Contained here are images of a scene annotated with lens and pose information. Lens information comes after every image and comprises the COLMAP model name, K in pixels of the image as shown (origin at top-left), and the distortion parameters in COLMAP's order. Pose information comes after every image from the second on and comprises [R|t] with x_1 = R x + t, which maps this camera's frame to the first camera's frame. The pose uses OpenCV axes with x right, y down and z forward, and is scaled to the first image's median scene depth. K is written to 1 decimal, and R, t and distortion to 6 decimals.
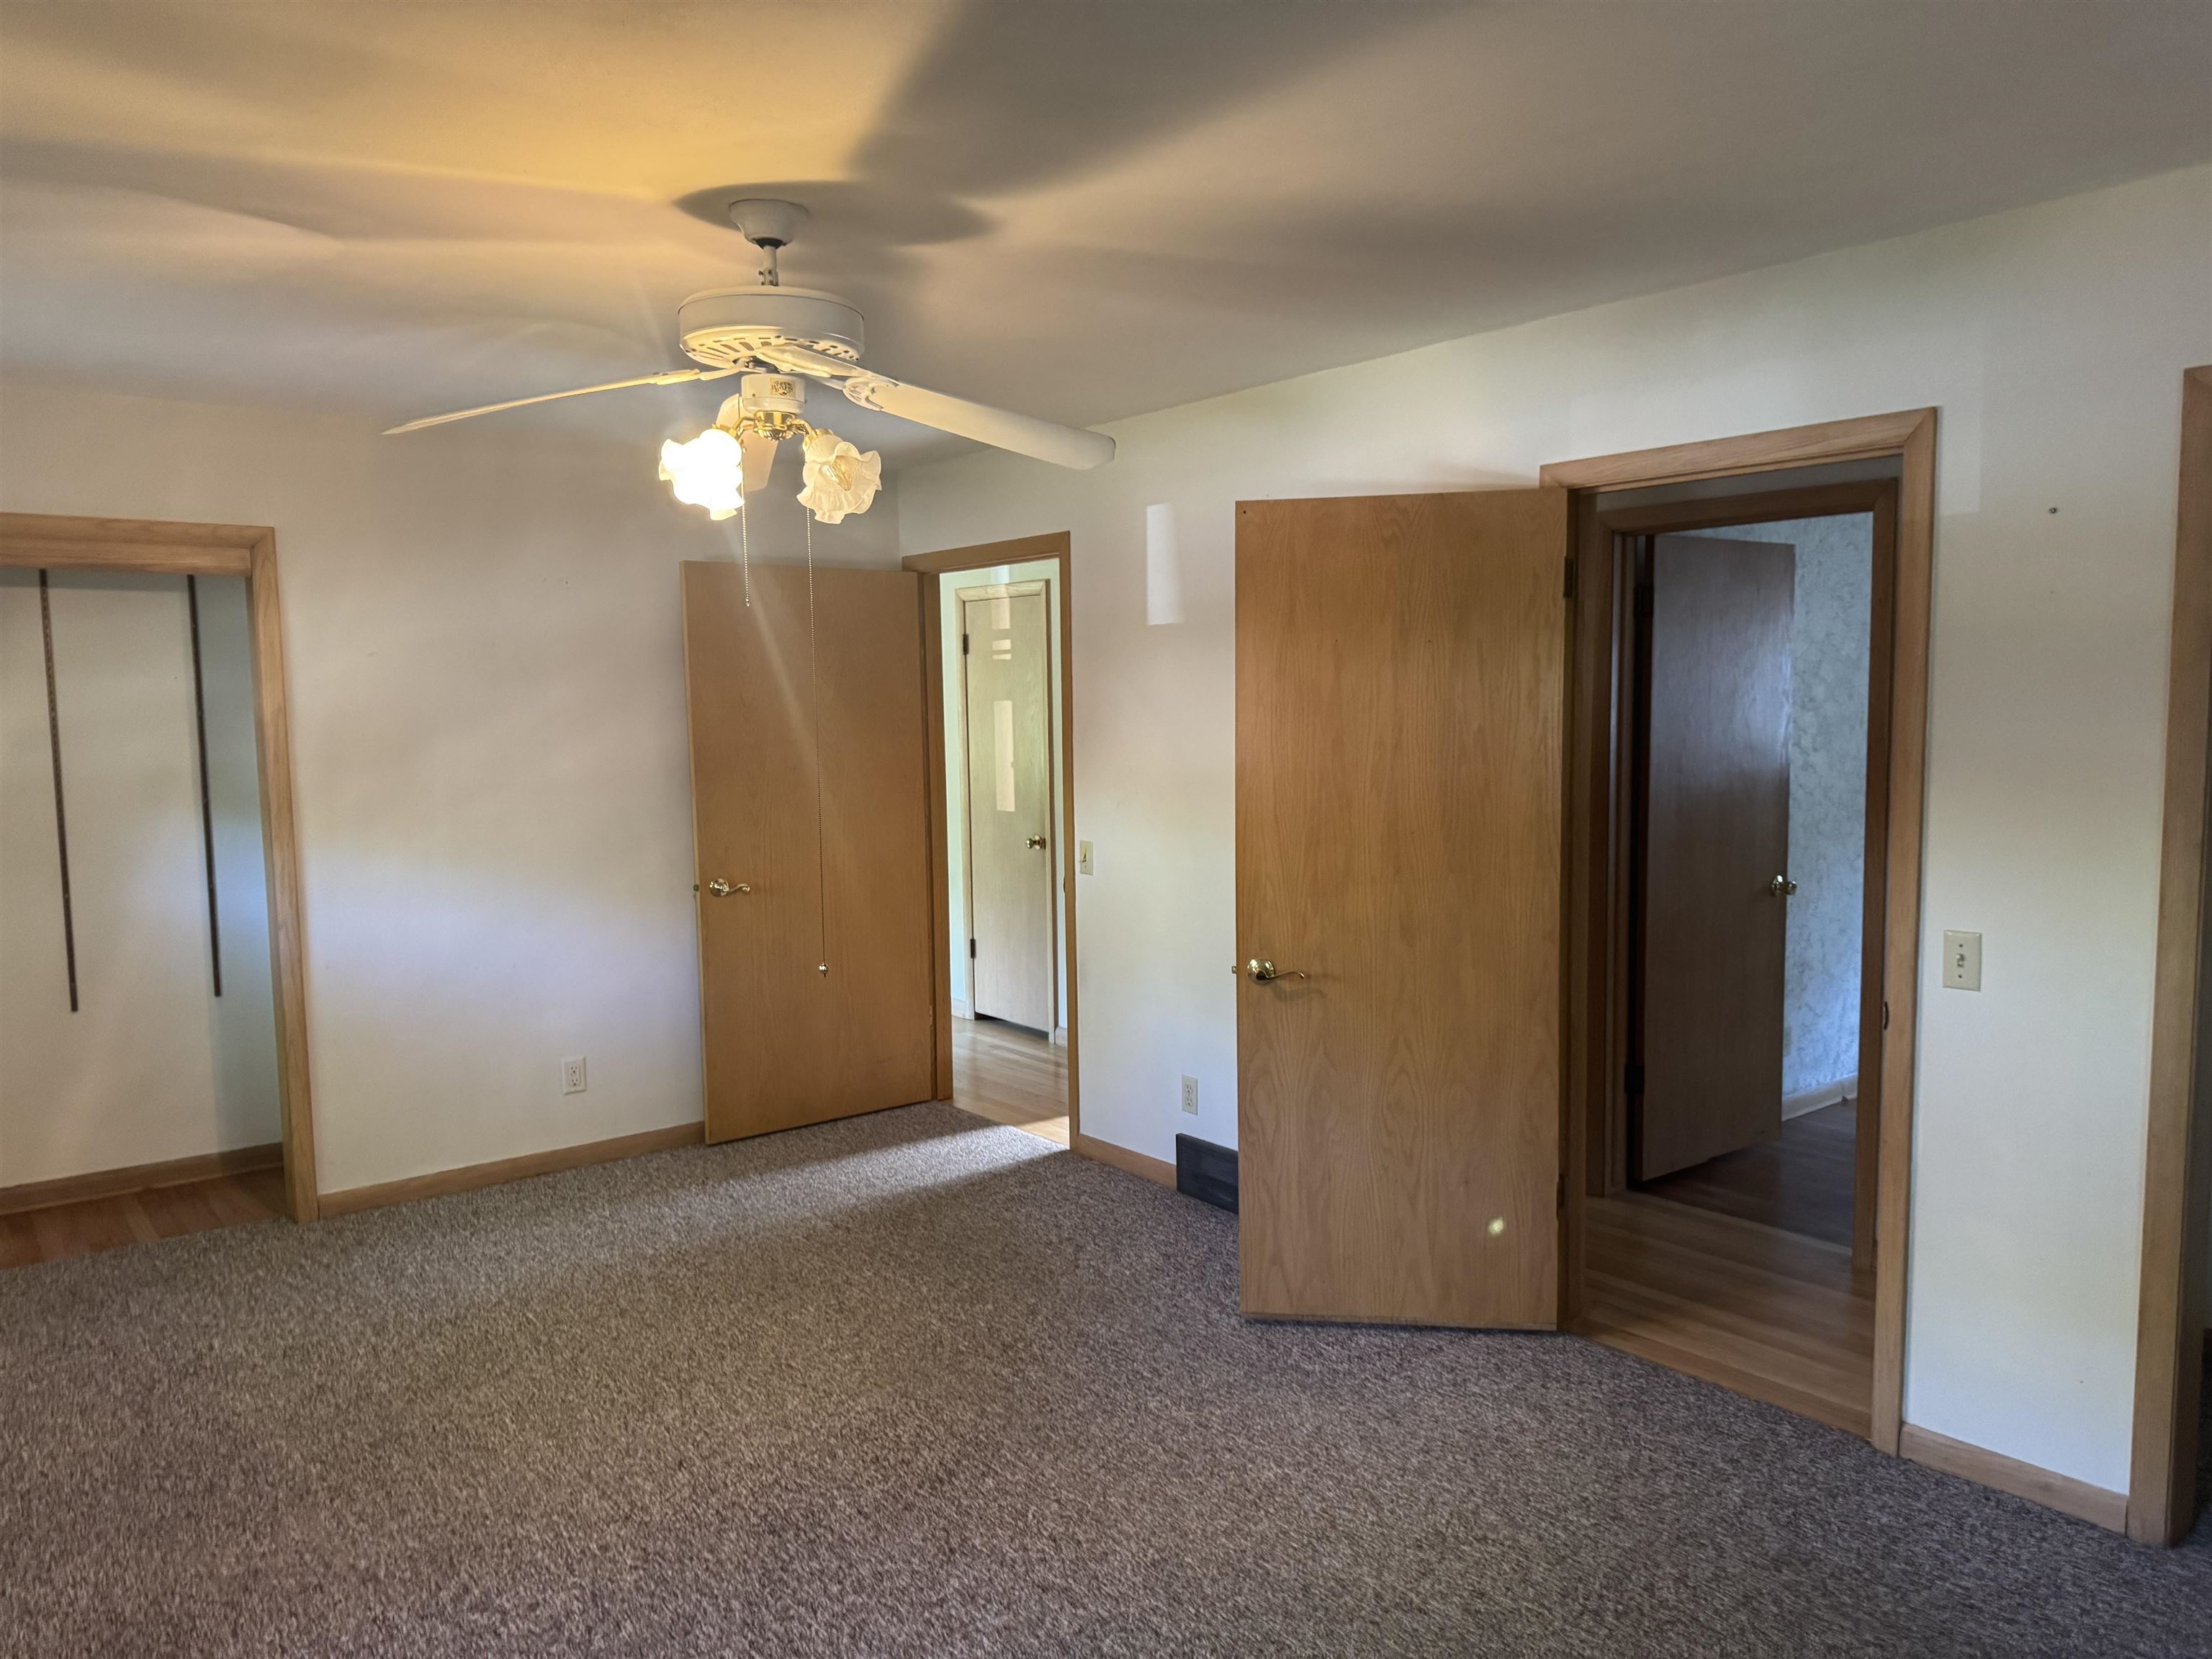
lens RADIAL K [[1535.9, 0, 1070.1], [0, 1535.9, 834.2], [0, 0, 1]] dist [0.084717, -0.109619]
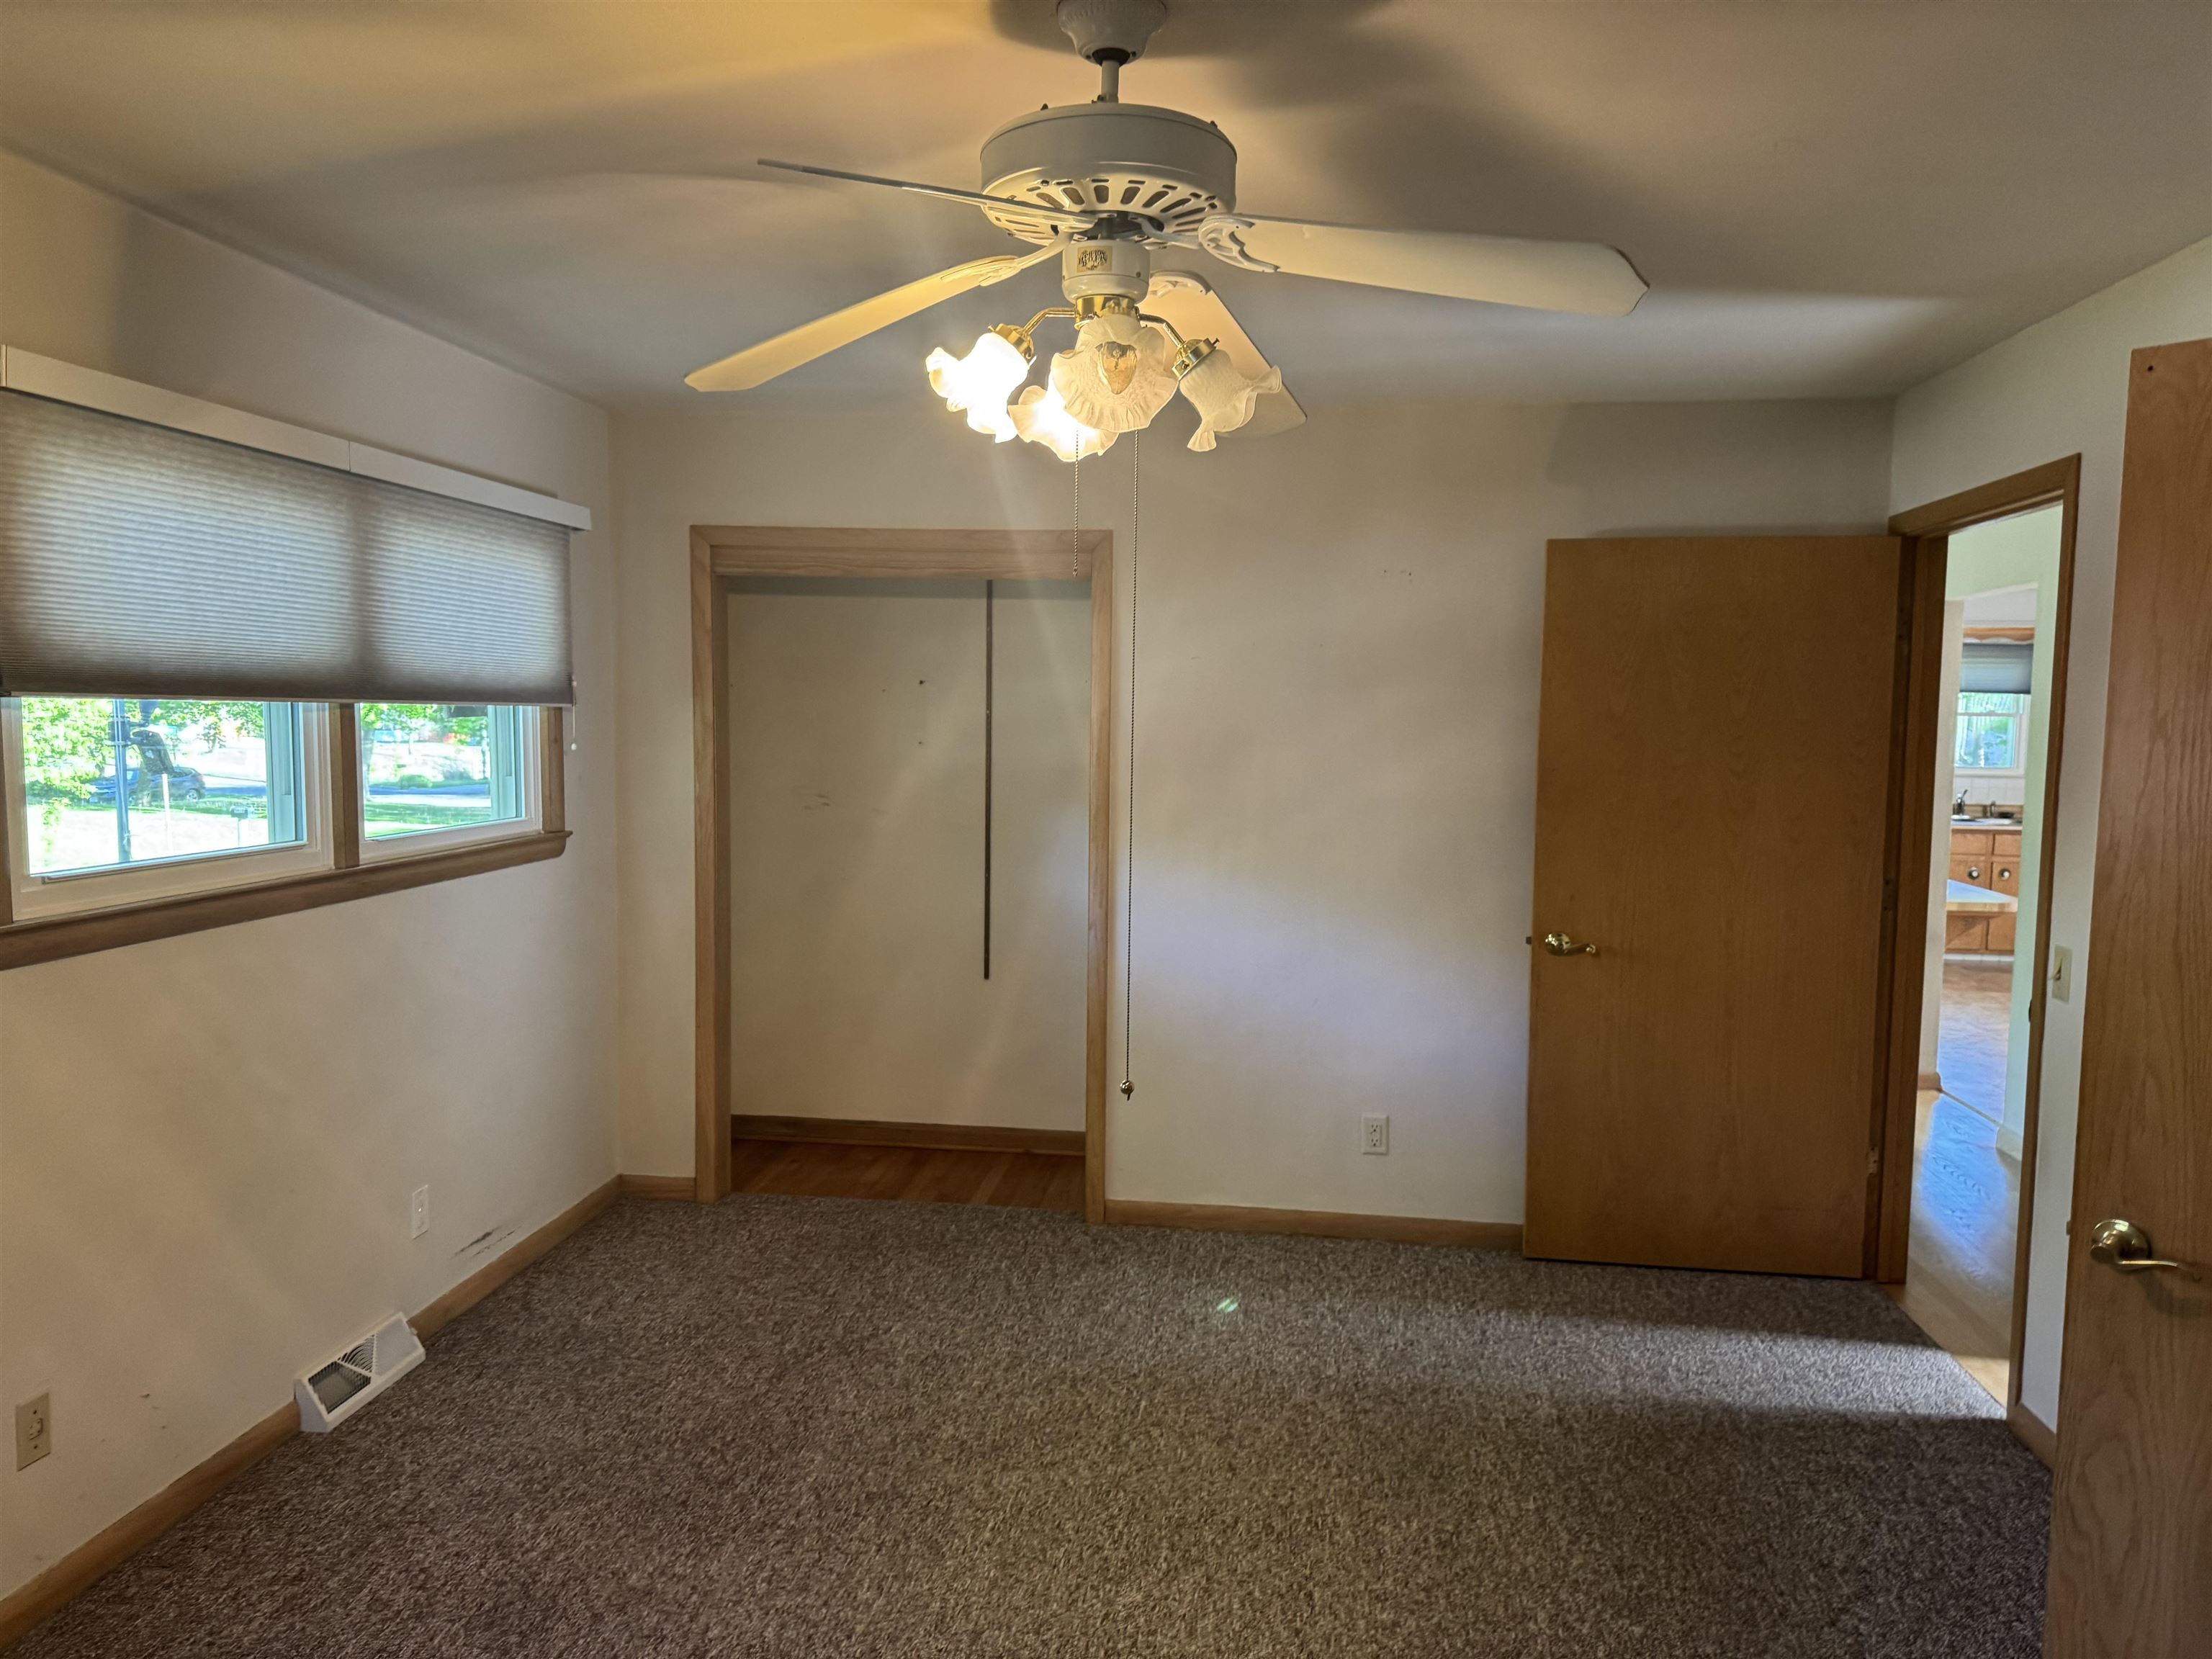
lens RADIAL K [[1535.9, 0, 1070.1], [0, 1535.9, 834.2], [0, 0, 1]] dist [0.084717, -0.109619]
pose [[0.706537, 0.079545, -0.703191, 0.174315], [-0.085420, 0.995983, 0.026840, -0.024958], [0.702501, 0.041103, 0.710494, 0.272797]]
